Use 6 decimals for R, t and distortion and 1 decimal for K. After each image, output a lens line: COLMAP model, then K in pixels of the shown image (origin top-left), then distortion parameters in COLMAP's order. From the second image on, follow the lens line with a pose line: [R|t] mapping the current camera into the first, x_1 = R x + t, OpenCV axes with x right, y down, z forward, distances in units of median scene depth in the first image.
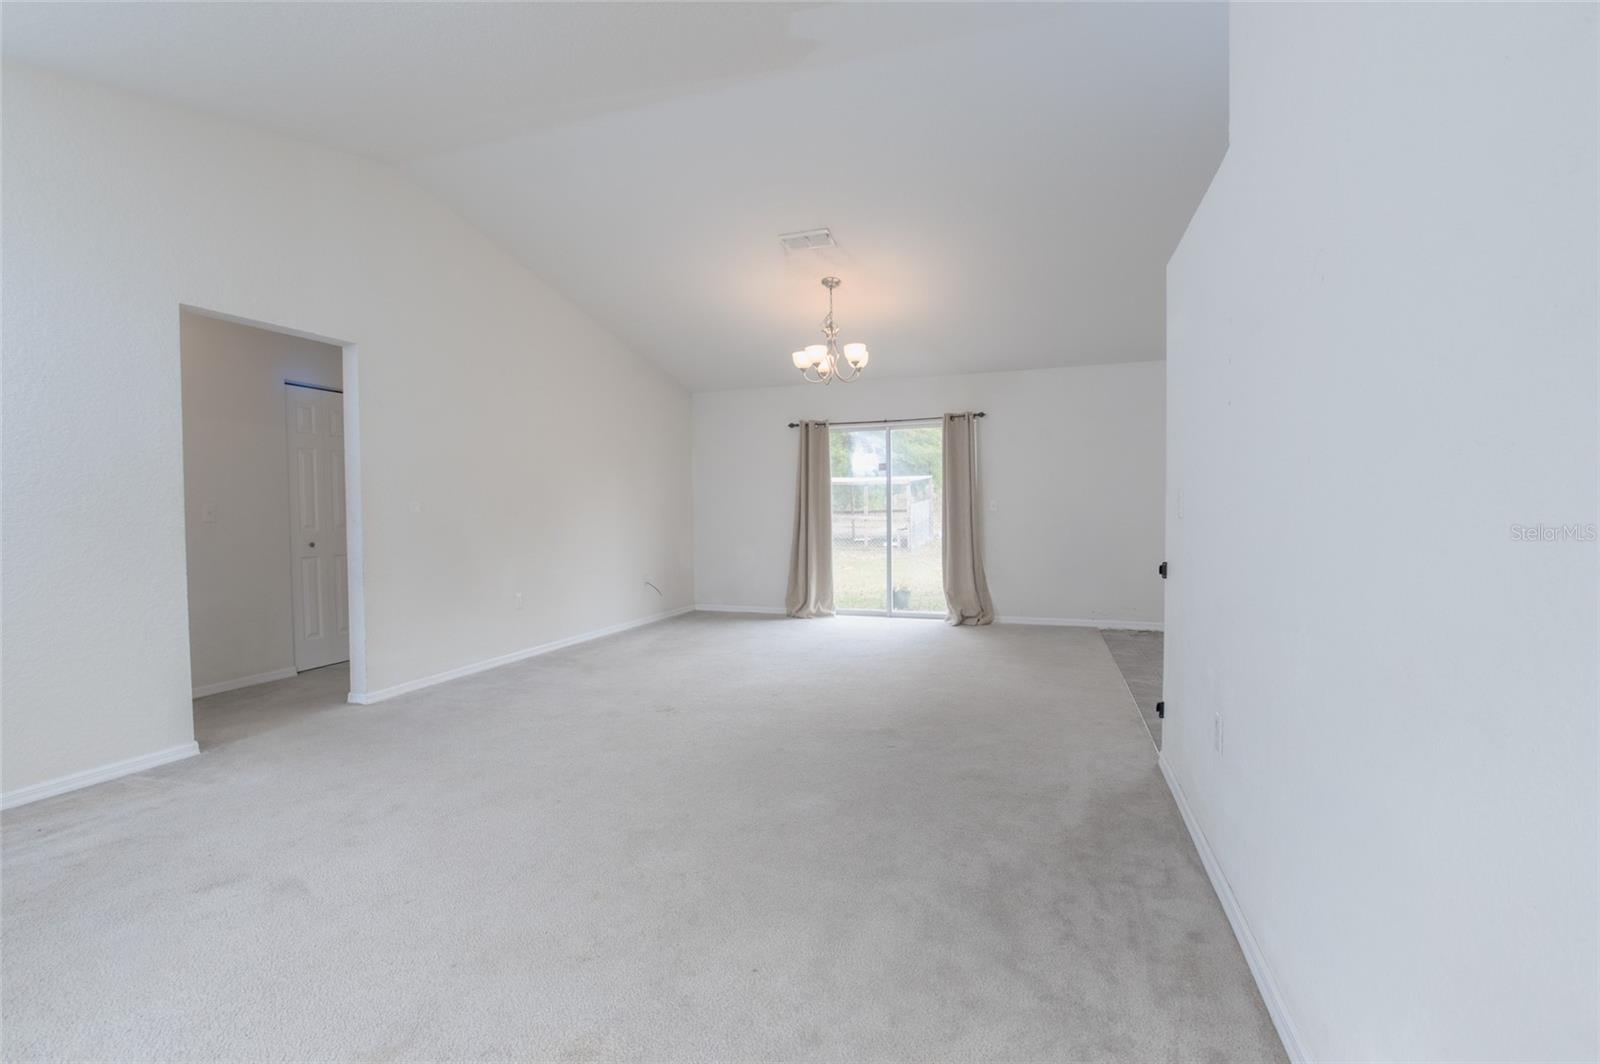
lens RADIAL K [[689.0, 0, 800.0], [0, 689.0, 532.0], [0, 0, 1]] dist [-0.030168, 0.001313]
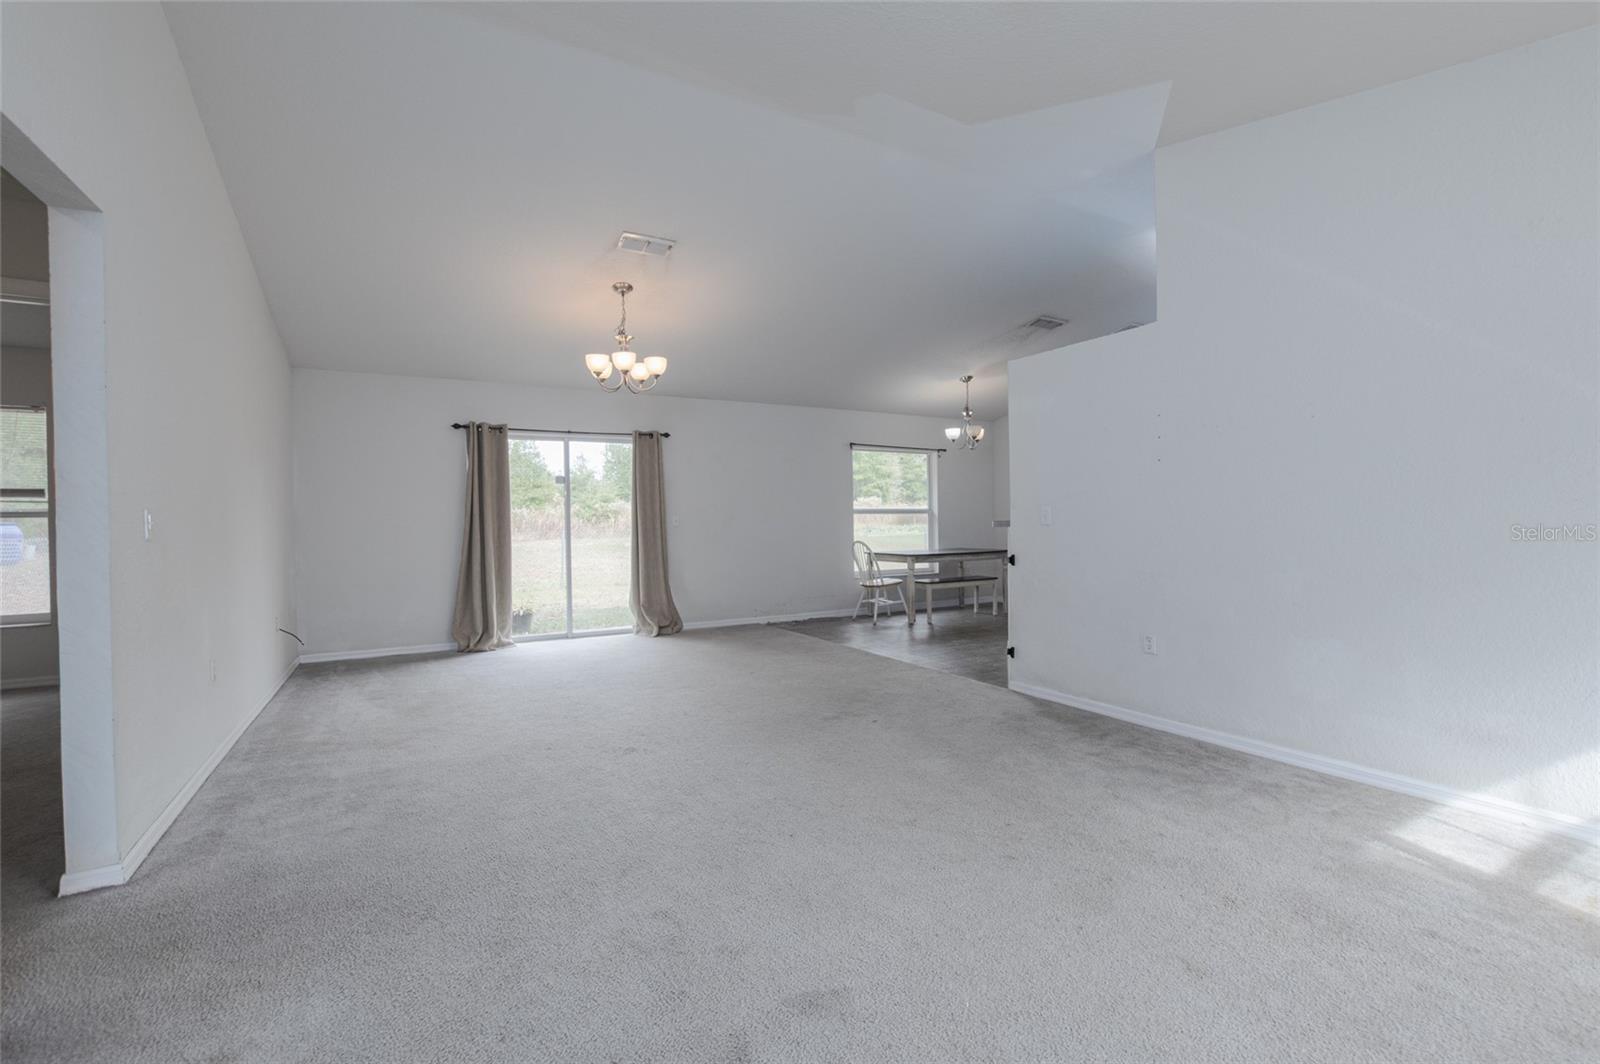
lens RADIAL K [[689.0, 0, 800.0], [0, 689.0, 532.0], [0, 0, 1]] dist [-0.030168, 0.001313]
pose [[0.665653, -0.010312, 0.746190, -0.369738], [0.030375, 0.999450, -0.013284, -0.000321], [-0.745643, 0.031508, 0.665601, 0.133750]]
